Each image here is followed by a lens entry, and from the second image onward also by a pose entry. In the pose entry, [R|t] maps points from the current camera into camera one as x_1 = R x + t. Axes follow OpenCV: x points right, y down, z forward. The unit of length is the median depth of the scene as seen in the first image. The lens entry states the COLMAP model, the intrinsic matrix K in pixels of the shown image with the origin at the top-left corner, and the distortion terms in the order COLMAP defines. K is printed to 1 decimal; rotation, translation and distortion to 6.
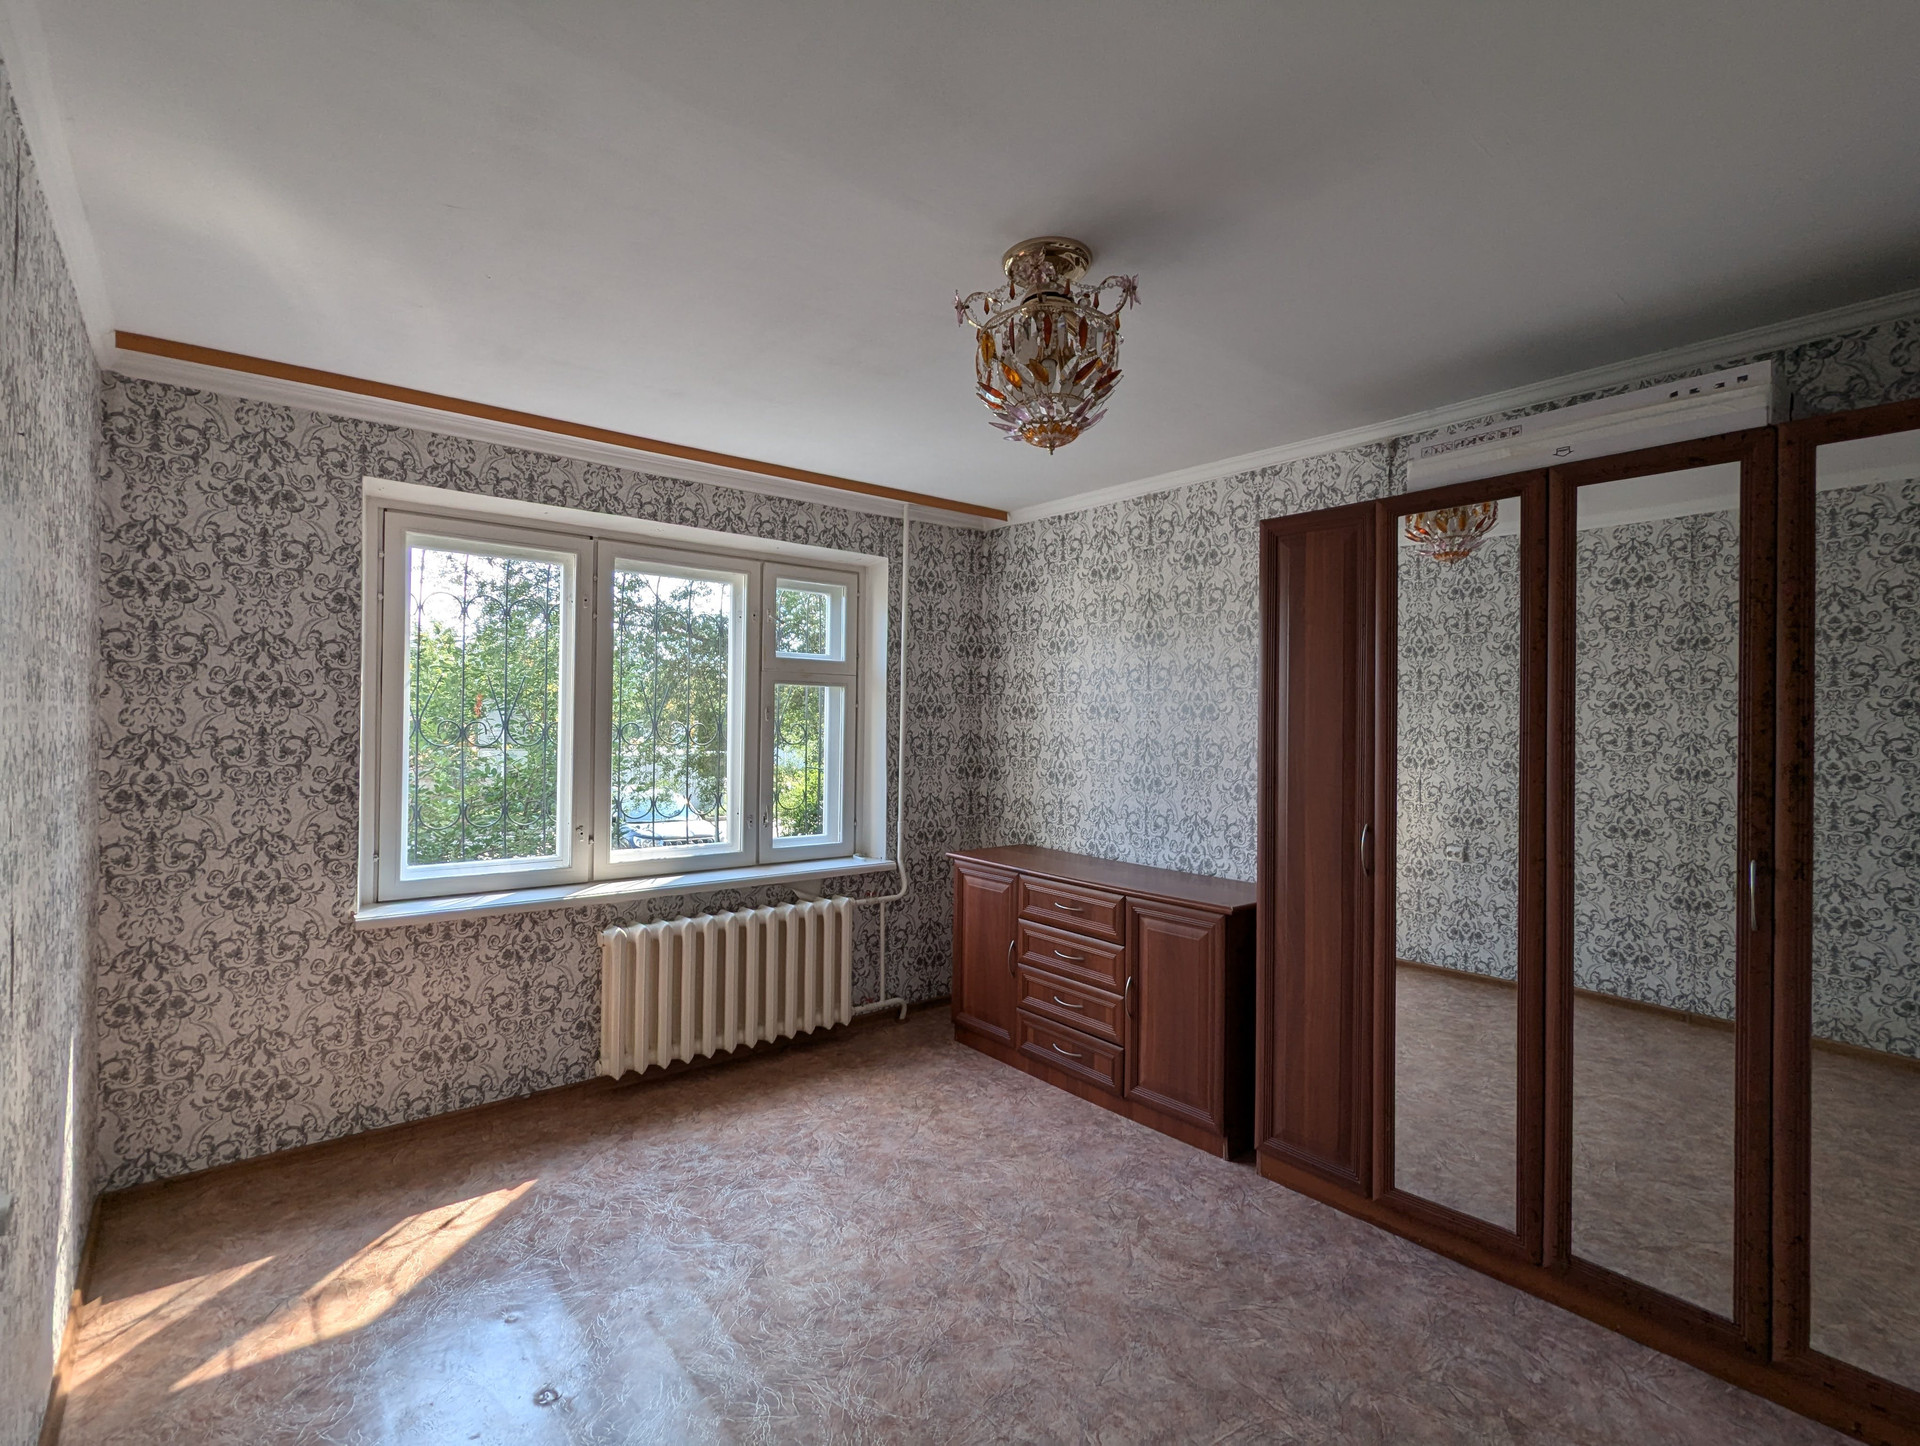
lens RADIAL K [[912.5, 0, 971.5], [0, 912.5, 725.6], [0, 0, 1]] dist [-0.001925, 0.001693]
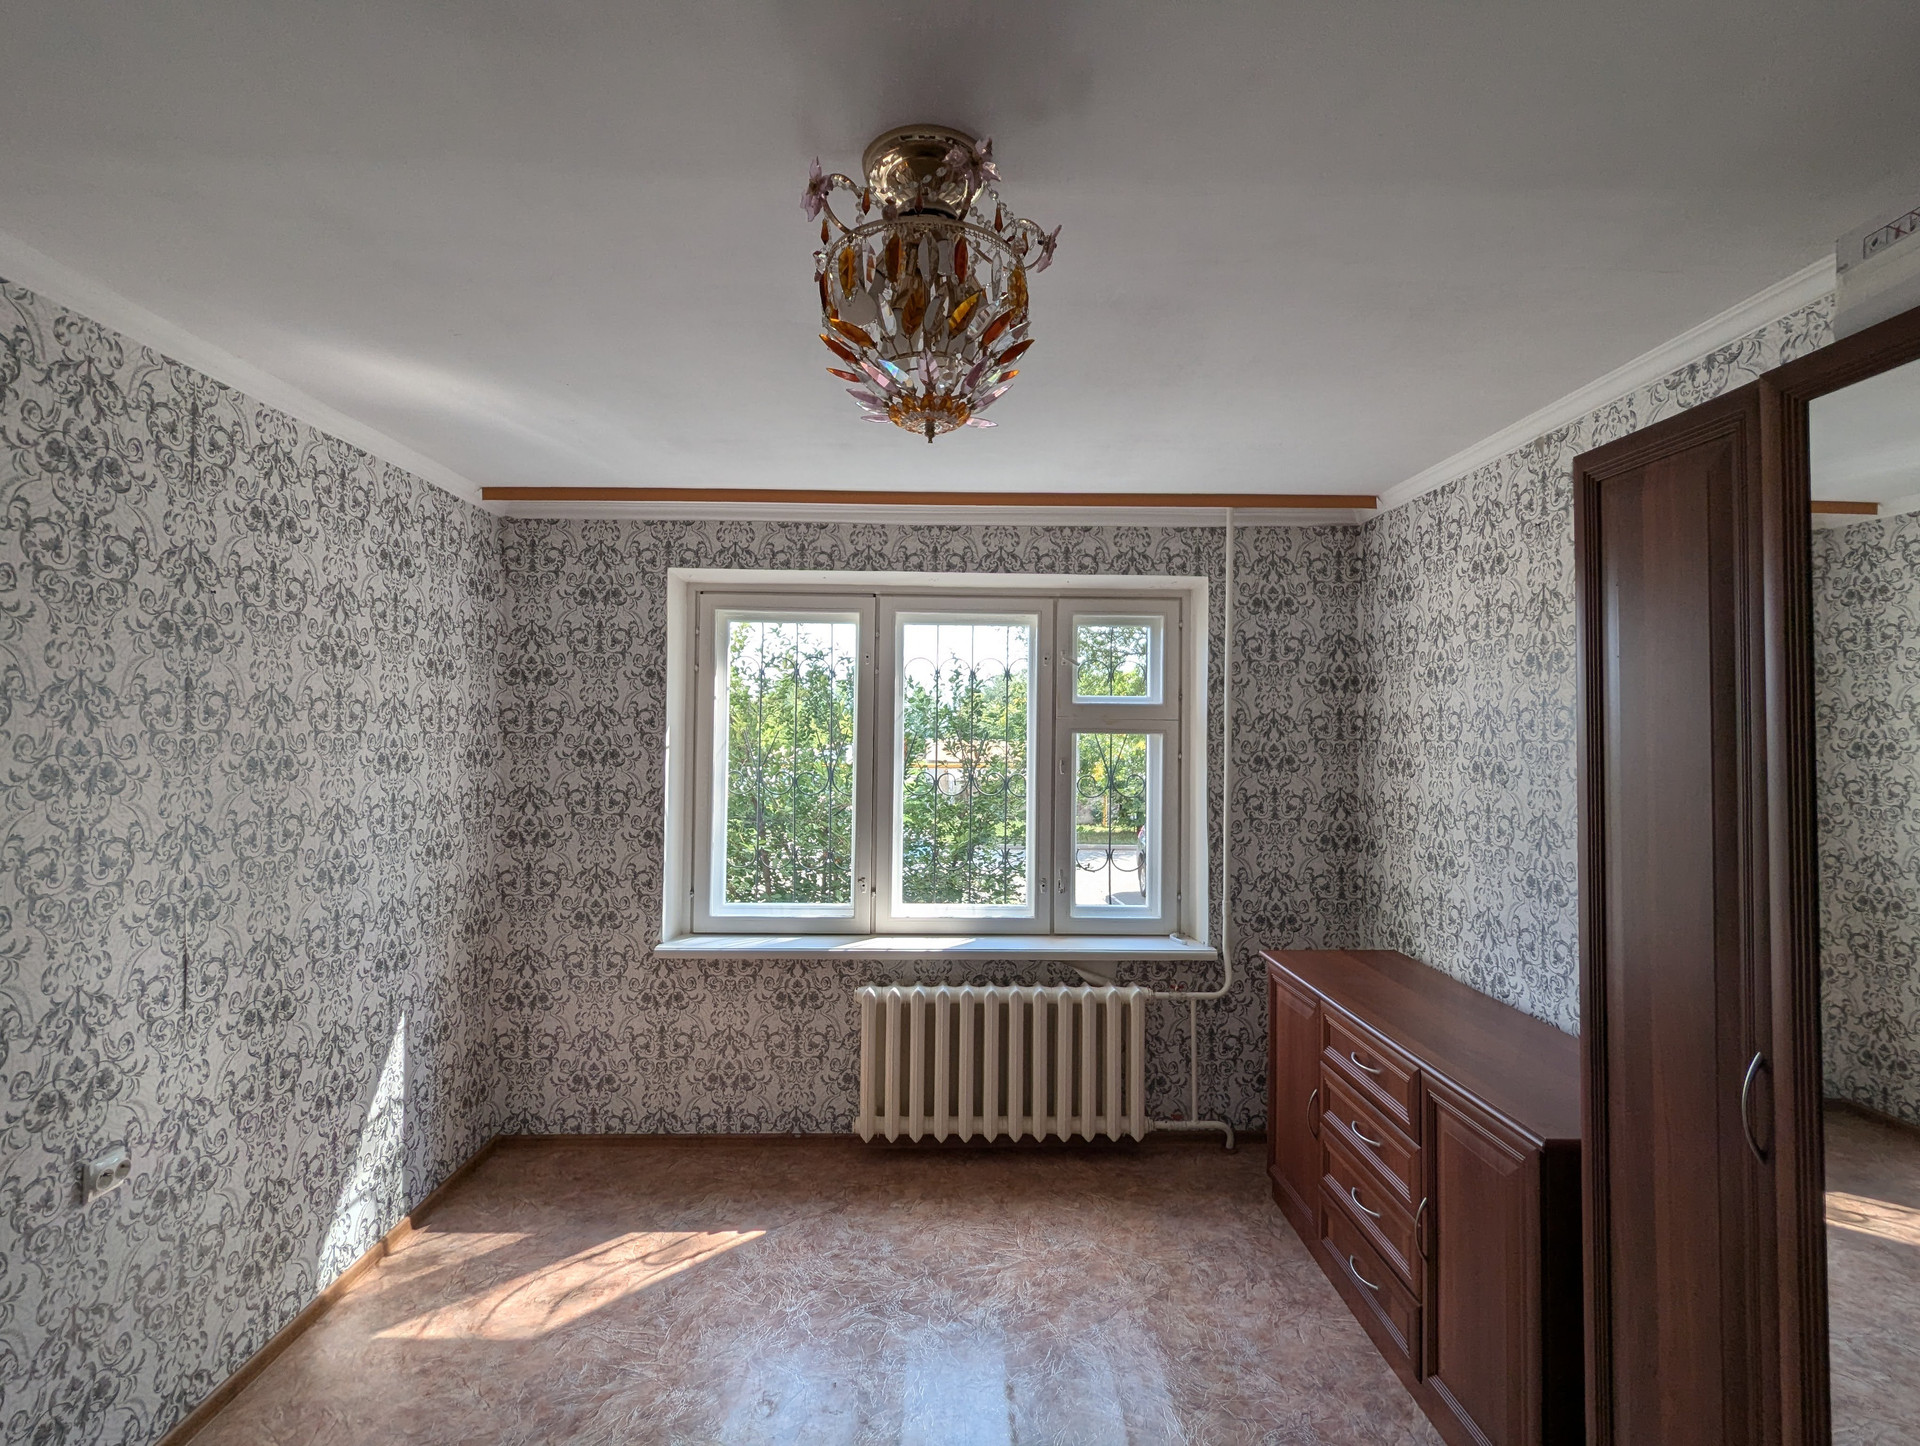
lens RADIAL K [[912.5, 0, 962.9], [0, 912.5, 724.8], [0, 0, 1]] dist [-0.001925, 0.001693]
pose [[0.785393, -0.013717, -0.618845, 0.304240], [-0.001699, 0.999703, -0.024316, -0.038290], [0.618995, 0.020149, 0.785136, 0.276013]]
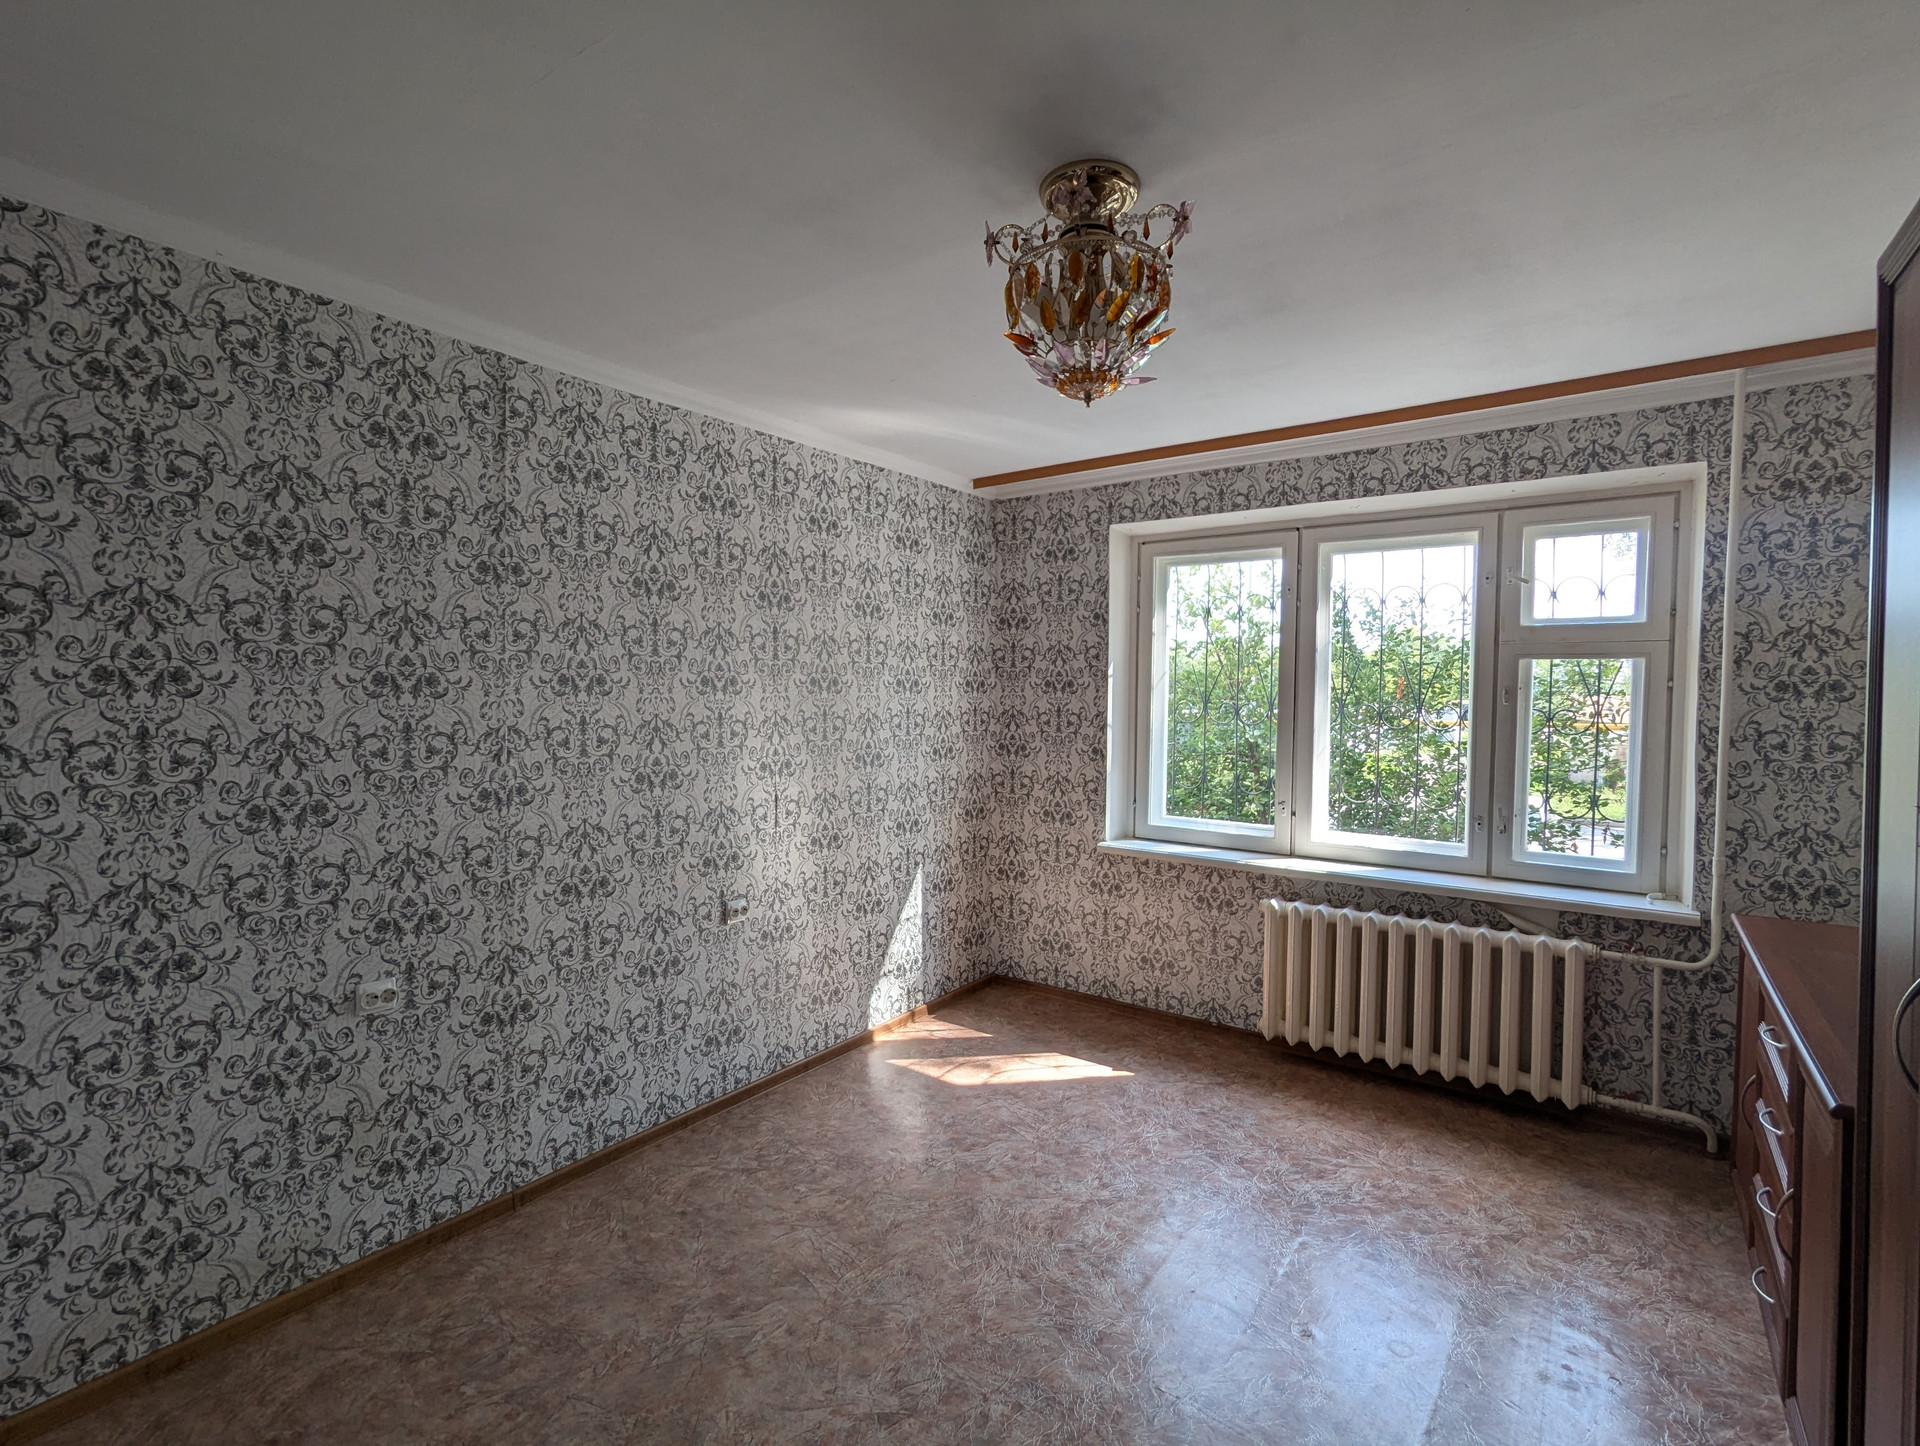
lens RADIAL K [[912.5, 0, 962.6], [0, 912.5, 724.9], [0, 0, 1]] dist [-0.001925, 0.001693]
pose [[0.248718, 0.025612, -0.968237, 0.535643], [-0.008302, 0.999670, 0.024310, -0.002866], [0.968540, 0.001992, 0.248849, 0.381770]]
